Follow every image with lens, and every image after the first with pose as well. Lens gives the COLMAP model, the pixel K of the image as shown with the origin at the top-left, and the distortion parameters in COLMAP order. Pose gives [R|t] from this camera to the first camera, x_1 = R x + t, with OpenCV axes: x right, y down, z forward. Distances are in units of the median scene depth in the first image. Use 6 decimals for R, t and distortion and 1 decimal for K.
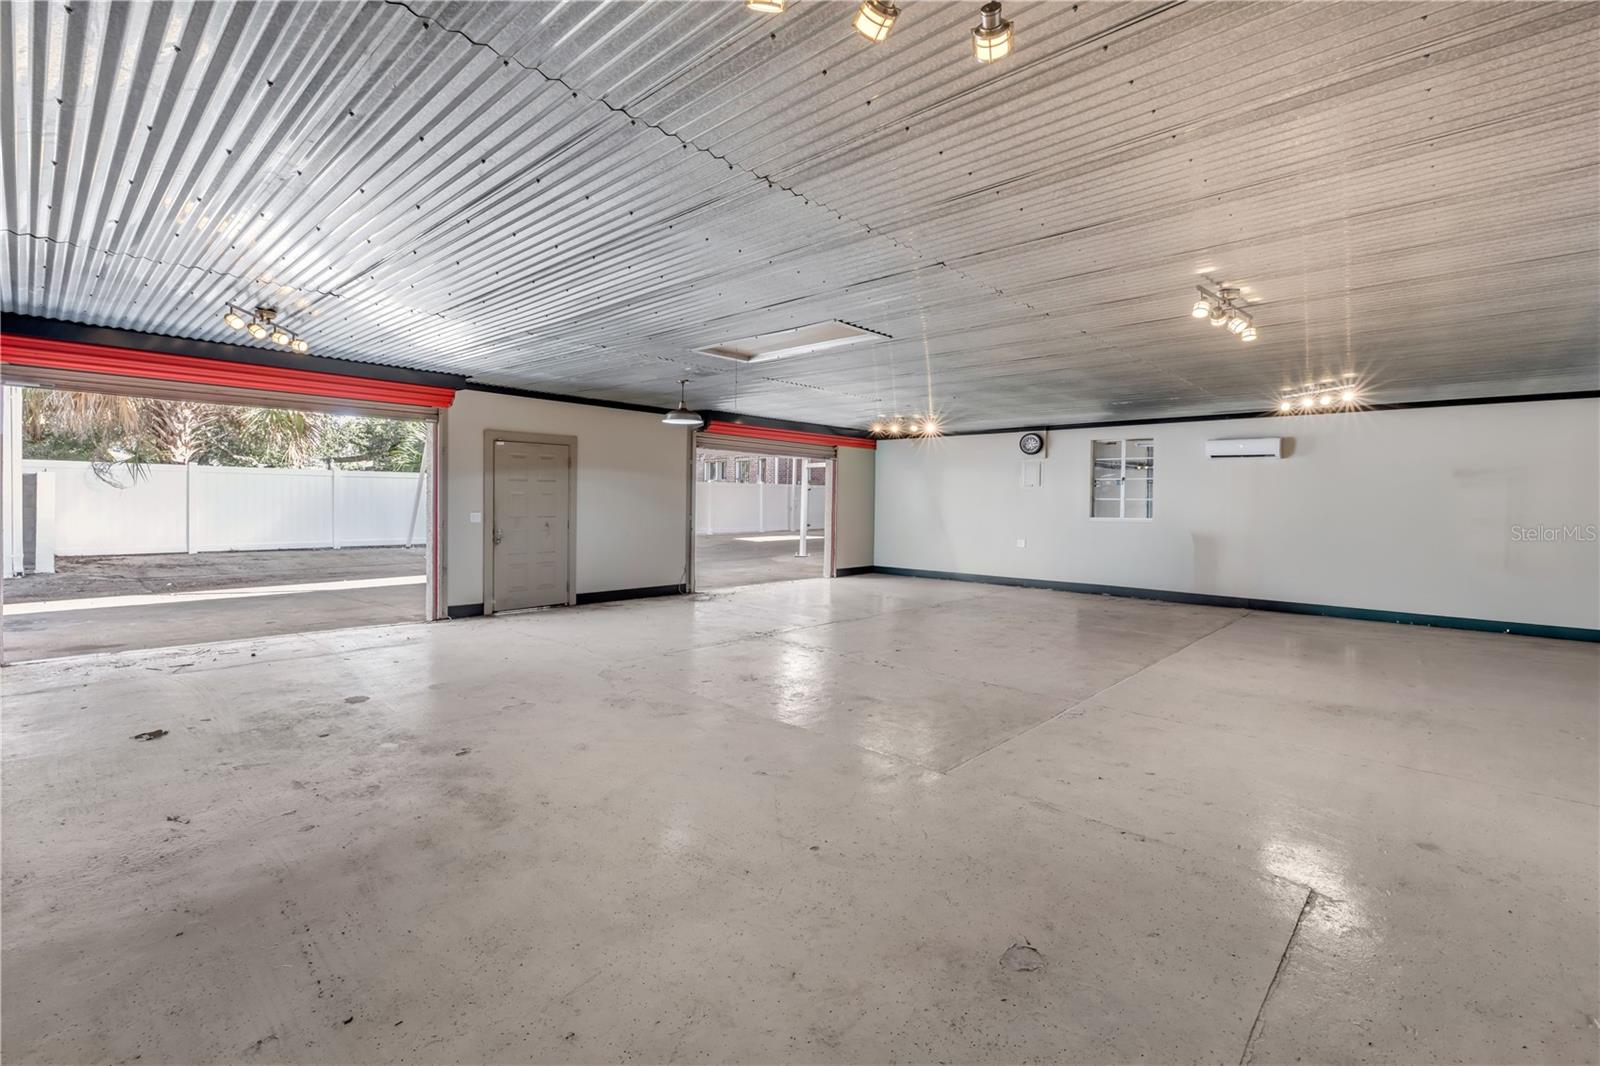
lens RADIAL K [[674.5, 0, 800.0], [0, 674.5, 533.0], [0, 0, 1]] dist [0.000171, 0.000029]
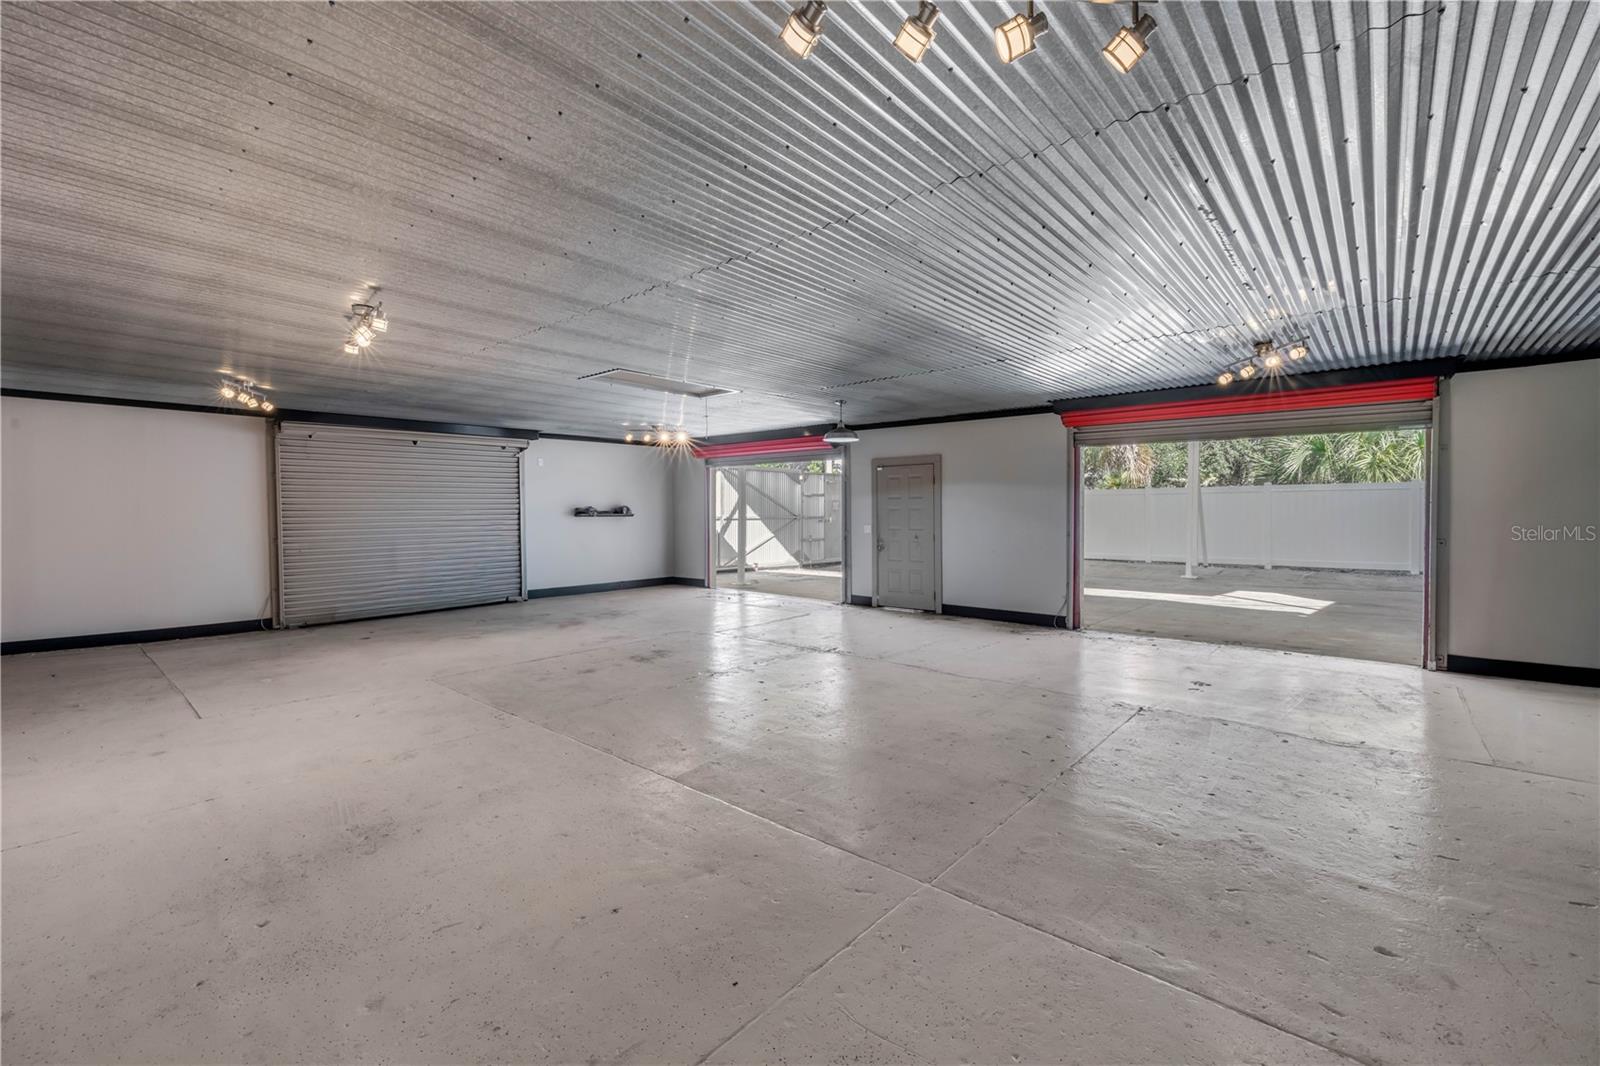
lens RADIAL K [[674.5, 0, 800.0], [0, 674.5, 533.0], [0, 0, 1]] dist [0.000171, 0.000029]
pose [[0.061808, 0.014049, -0.997989, 0.704369], [-0.044653, 0.998939, 0.011297, -0.021853], [0.997089, 0.043865, 0.062370, 0.712989]]
